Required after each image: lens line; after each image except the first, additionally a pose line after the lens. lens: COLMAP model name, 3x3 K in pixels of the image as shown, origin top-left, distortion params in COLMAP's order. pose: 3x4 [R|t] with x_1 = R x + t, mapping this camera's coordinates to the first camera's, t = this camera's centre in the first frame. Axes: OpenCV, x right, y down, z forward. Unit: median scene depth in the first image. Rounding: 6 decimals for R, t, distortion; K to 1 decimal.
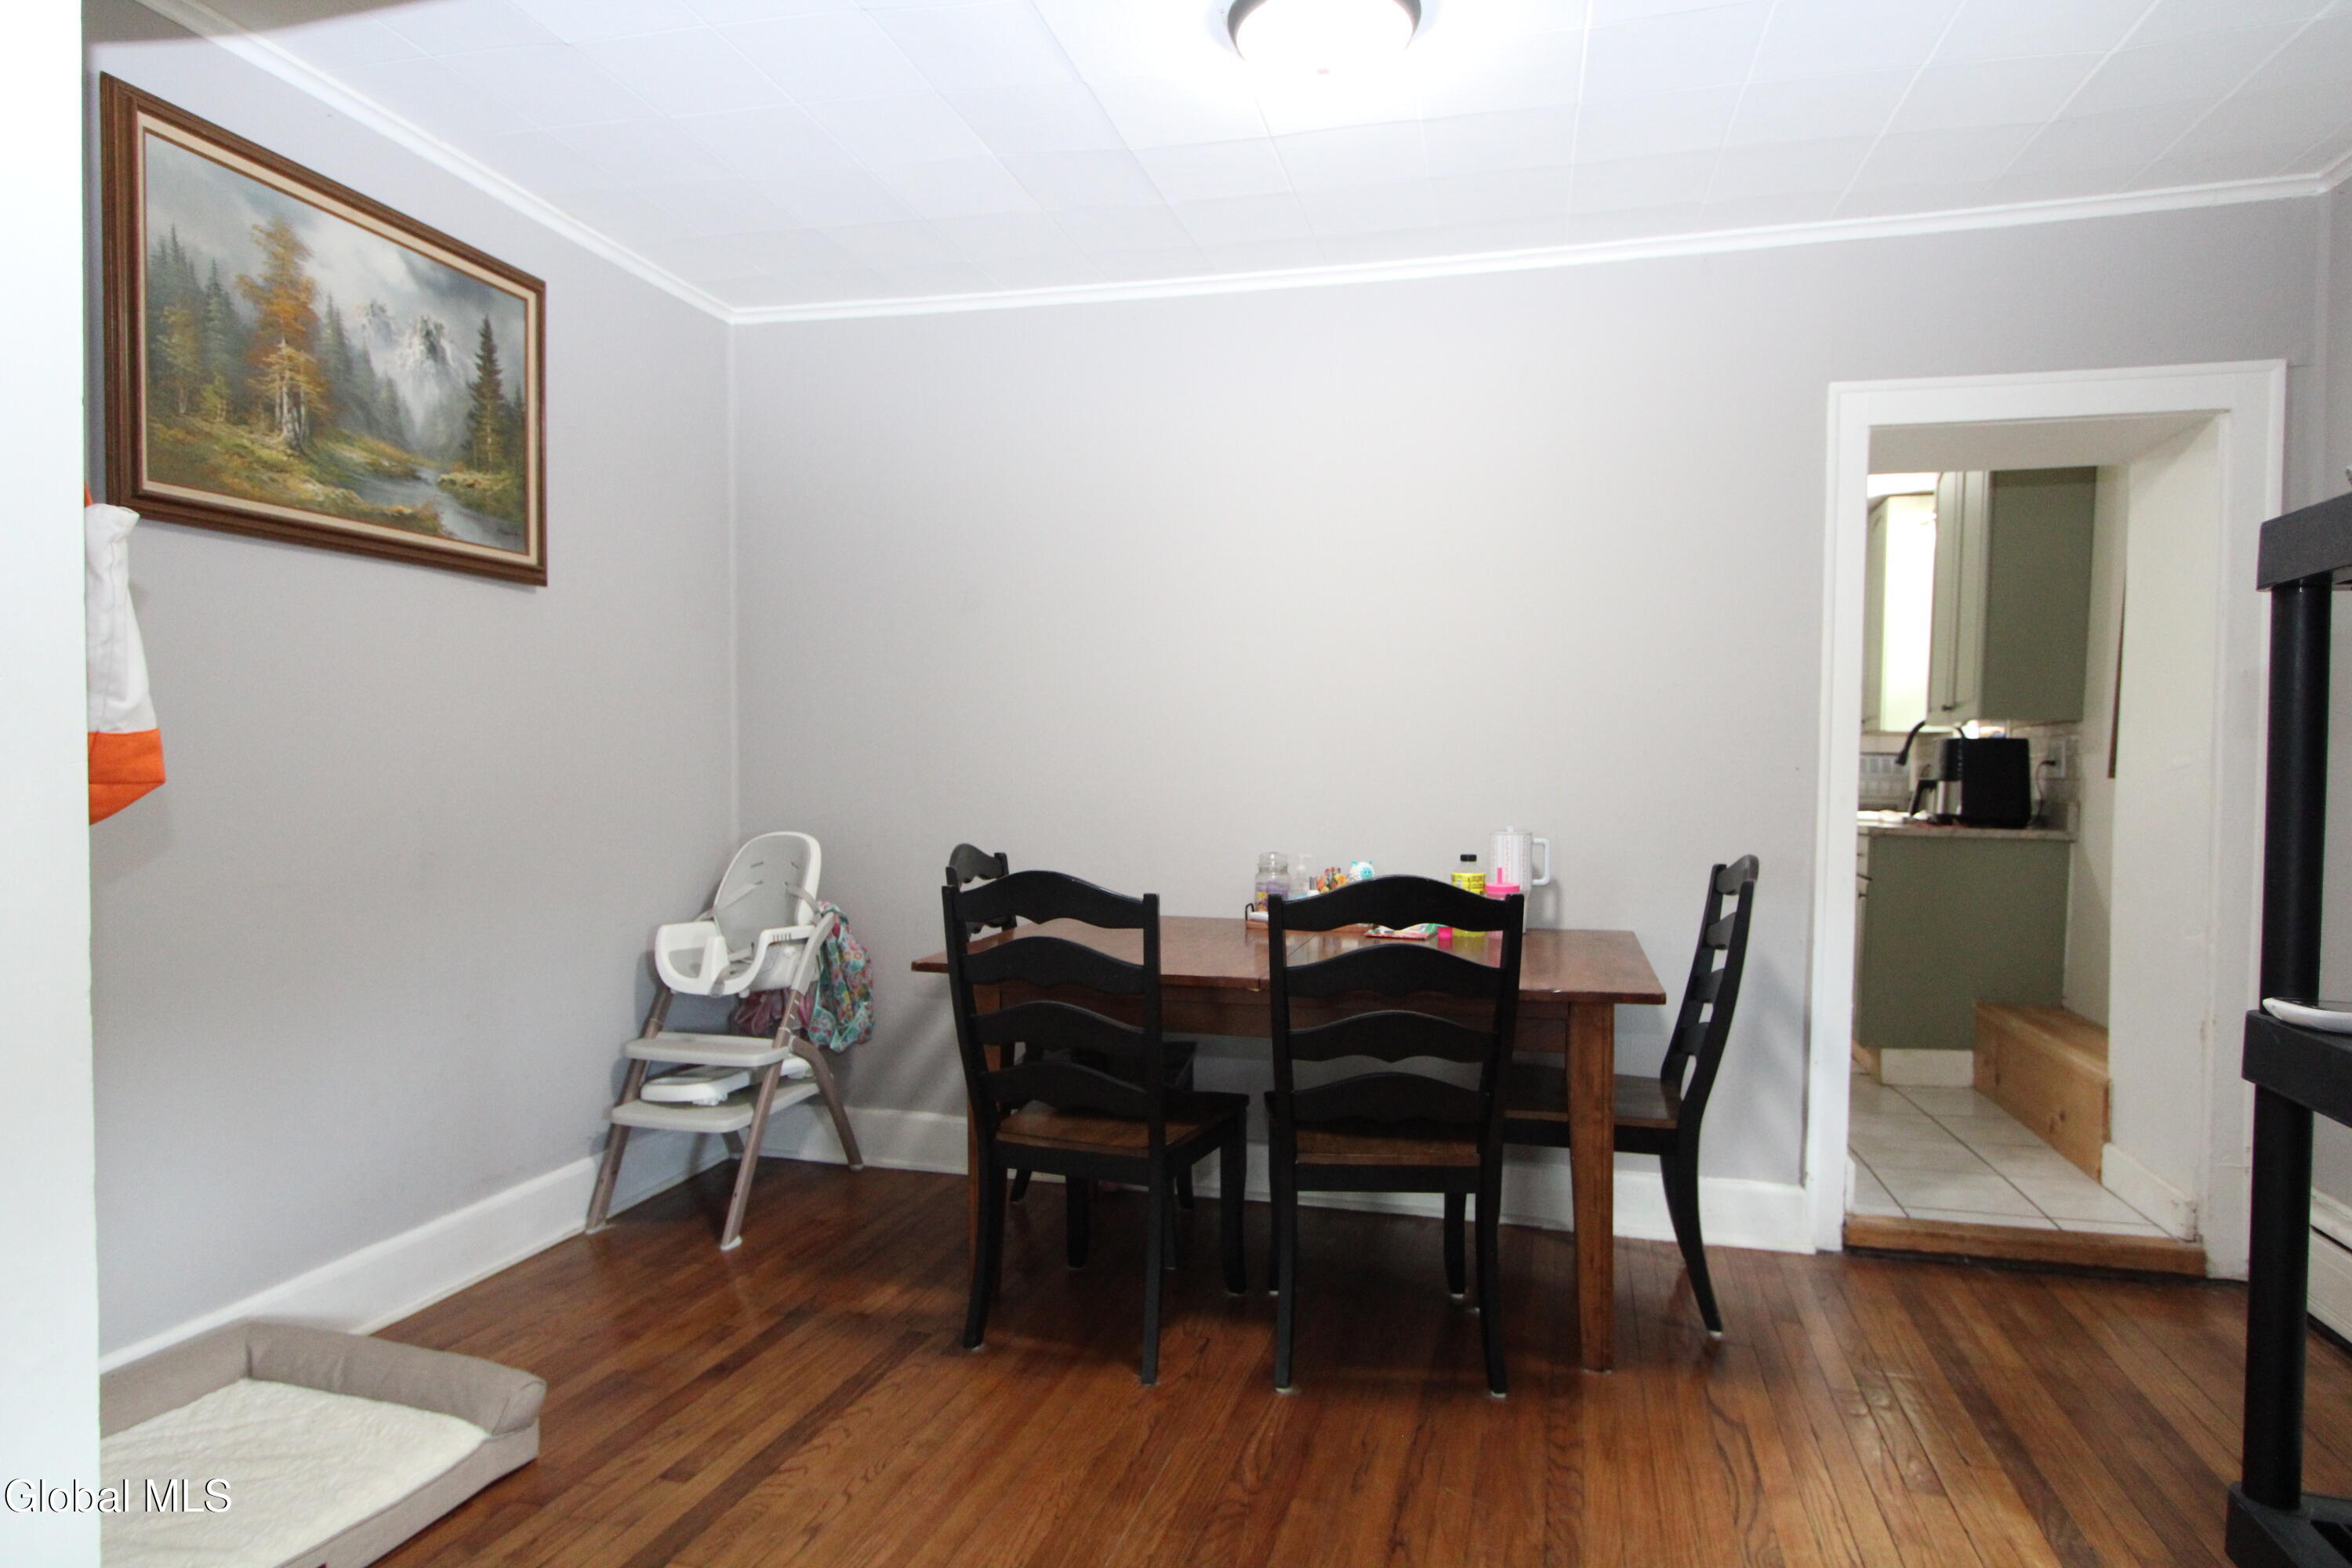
lens RADIAL K [[1338.7, 0, 1160.3], [0, 1338.7, 792.7], [0, 0, 1]] dist [-0.030458, 0.020135]
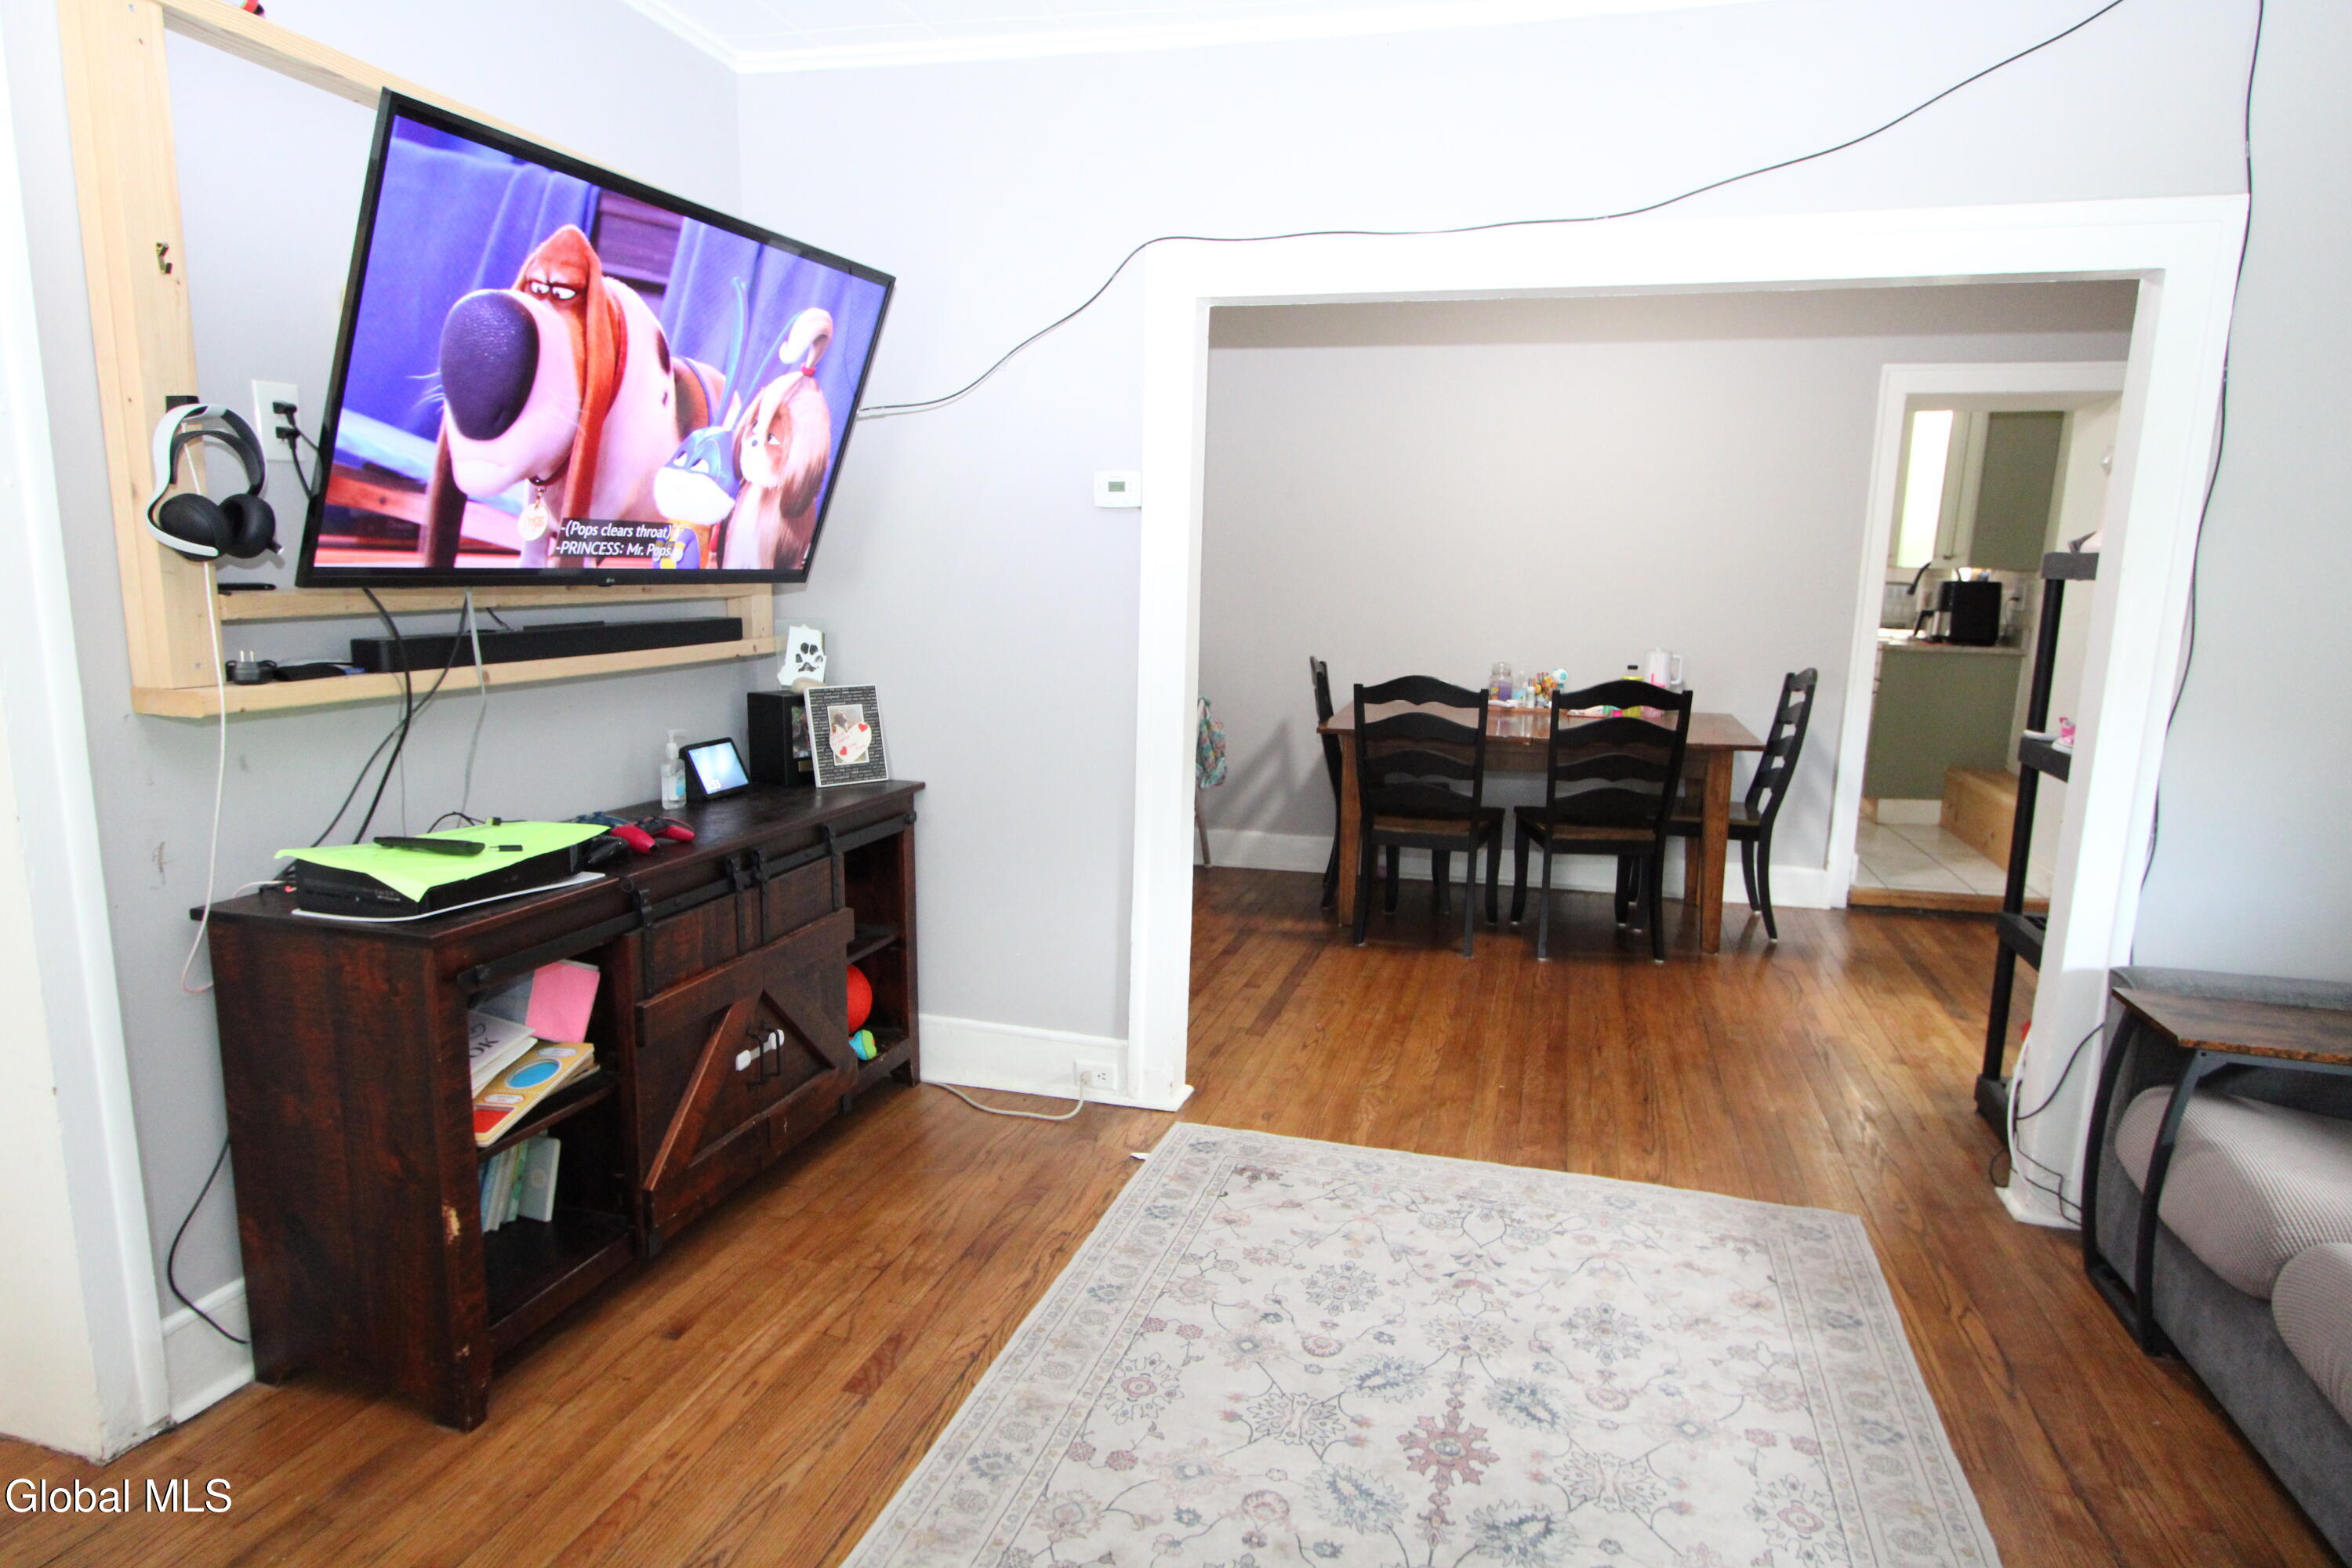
lens RADIAL K [[1338.7, 0, 1160.3], [0, 1338.7, 792.7], [0, 0, 1]] dist [-0.030458, 0.020135]
pose [[0.999987, 0.004404, -0.002512, -0.350517], [-0.003964, 0.987986, 0.154495, -0.050601], [0.003162, -0.154483, 0.987990, -0.640994]]
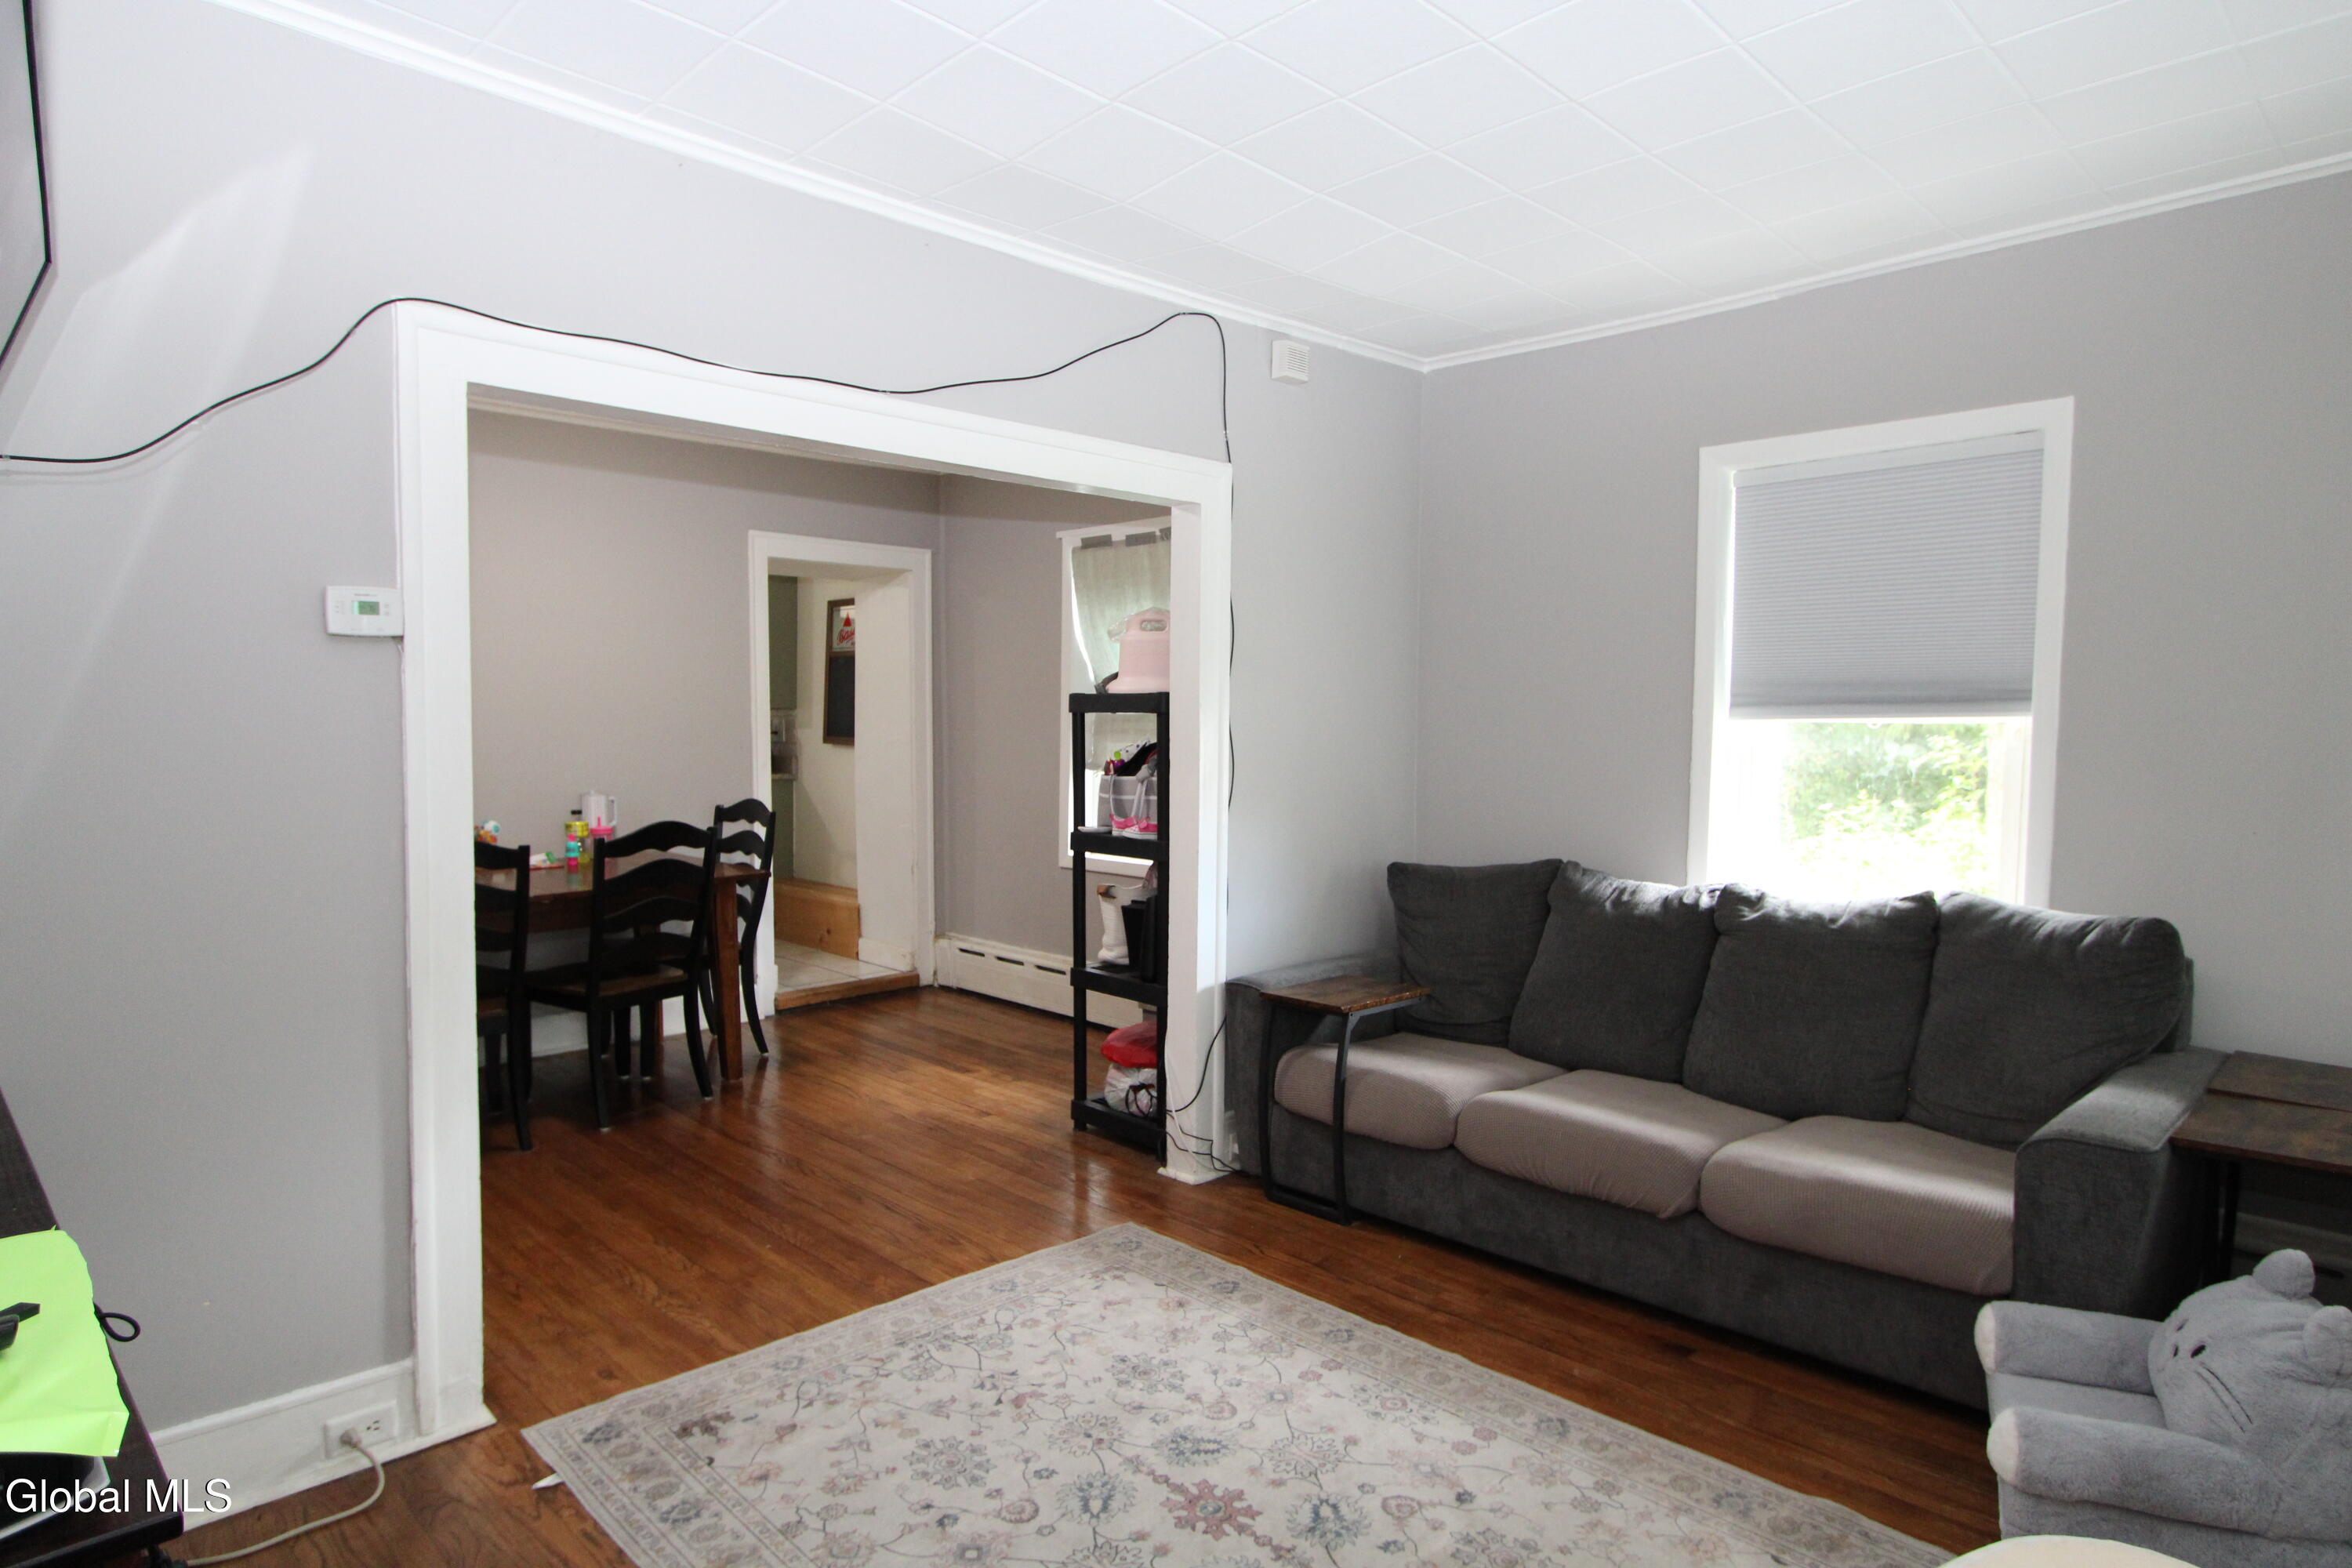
lens RADIAL K [[1338.7, 0, 1160.3], [0, 1338.7, 792.7], [0, 0, 1]] dist [-0.030458, 0.020135]
pose [[0.494264, -0.059877, 0.867247, -0.815275], [0.018624, 0.998125, 0.058299, -0.054341], [-0.869112, -0.012663, 0.494453, -0.366485]]
